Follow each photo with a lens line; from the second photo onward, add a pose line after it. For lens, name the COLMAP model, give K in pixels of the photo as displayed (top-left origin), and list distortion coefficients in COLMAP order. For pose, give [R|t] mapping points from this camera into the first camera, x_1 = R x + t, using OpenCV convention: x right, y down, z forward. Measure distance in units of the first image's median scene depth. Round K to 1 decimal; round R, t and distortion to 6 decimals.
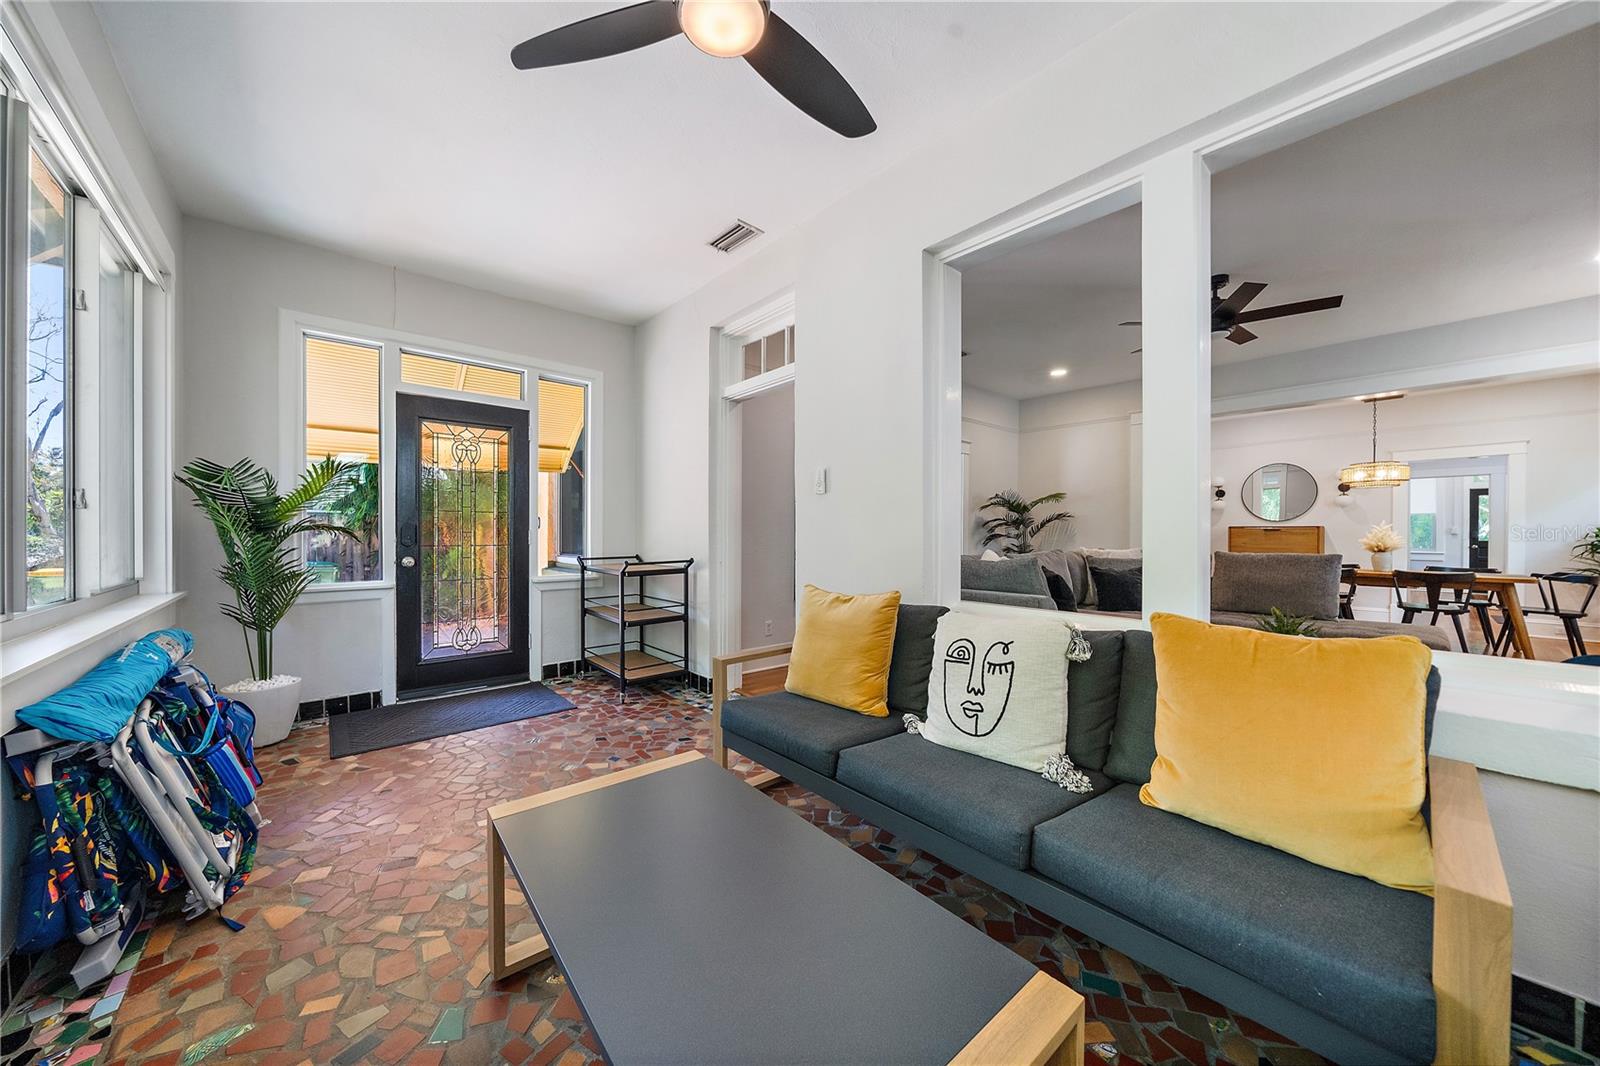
lens RADIAL K [[570.3, 0, 793.2], [0, 570.3, 529.6], [0, 0, 1]] dist [-0.007714, -0.000202]
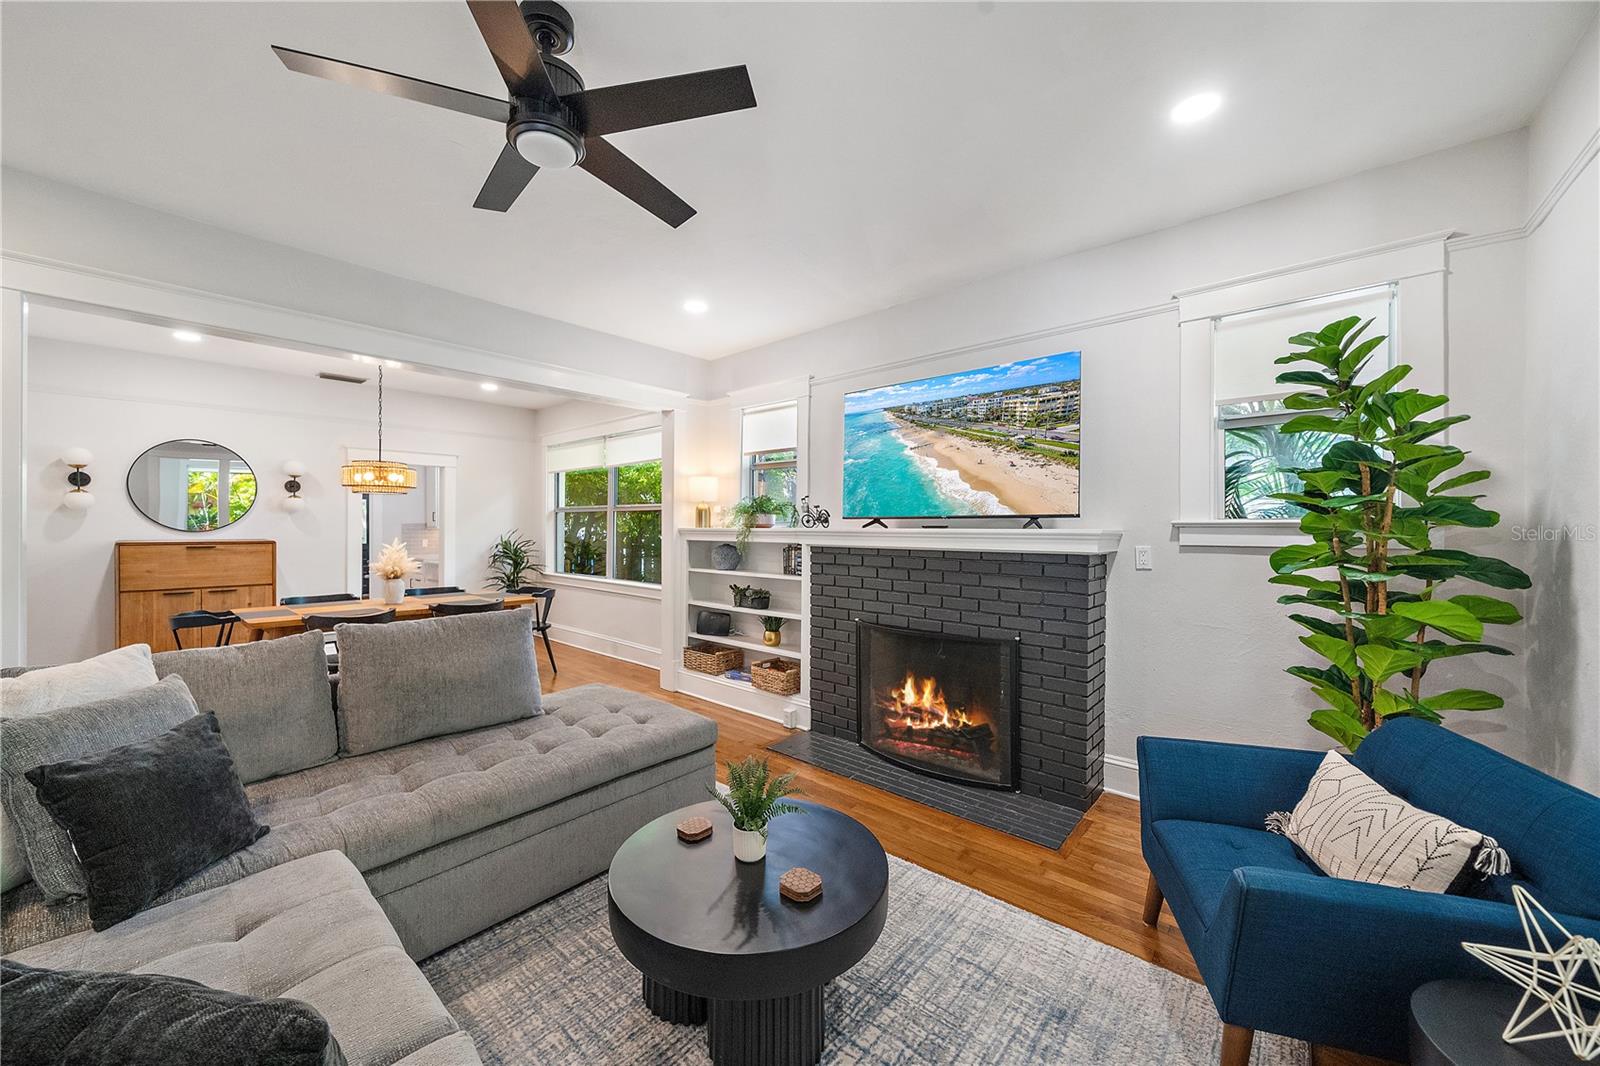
lens RADIAL K [[573.3, 0, 788.3], [0, 573.3, 538.8], [0, 0, 1]] dist [-0.005331, -0.000345]
pose [[-0.122222, -0.023714, 0.992219, 0.592606], [-0.012848, 0.999669, 0.022309, -0.125236], [-0.992420, -0.010022, -0.122486, 1.760179]]
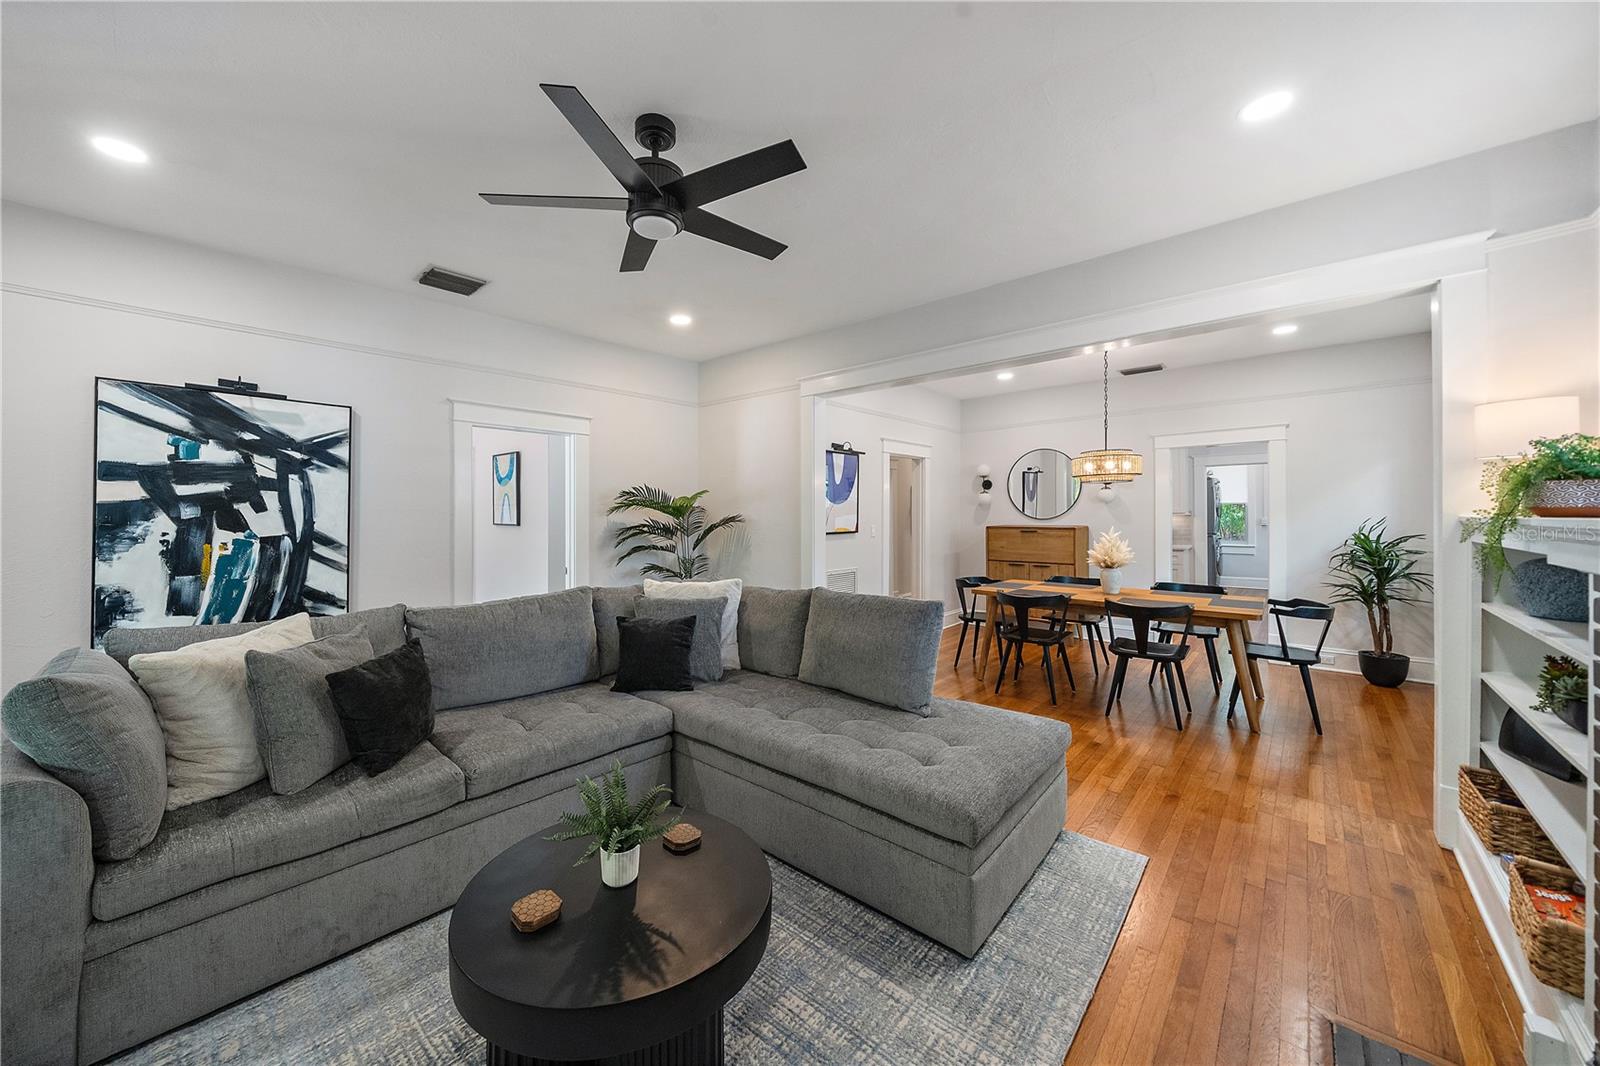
lens RADIAL K [[570.3, 0, 780.7], [0, 570.3, 515.8], [0, 0, 1]] dist [-0.007714, -0.000202]
pose [[0.993688, -0.007376, 0.111940, 1.617540], [0.006067, 0.999909, 0.012038, -0.136042], [-0.112019, -0.011283, 0.993642, 0.882221]]
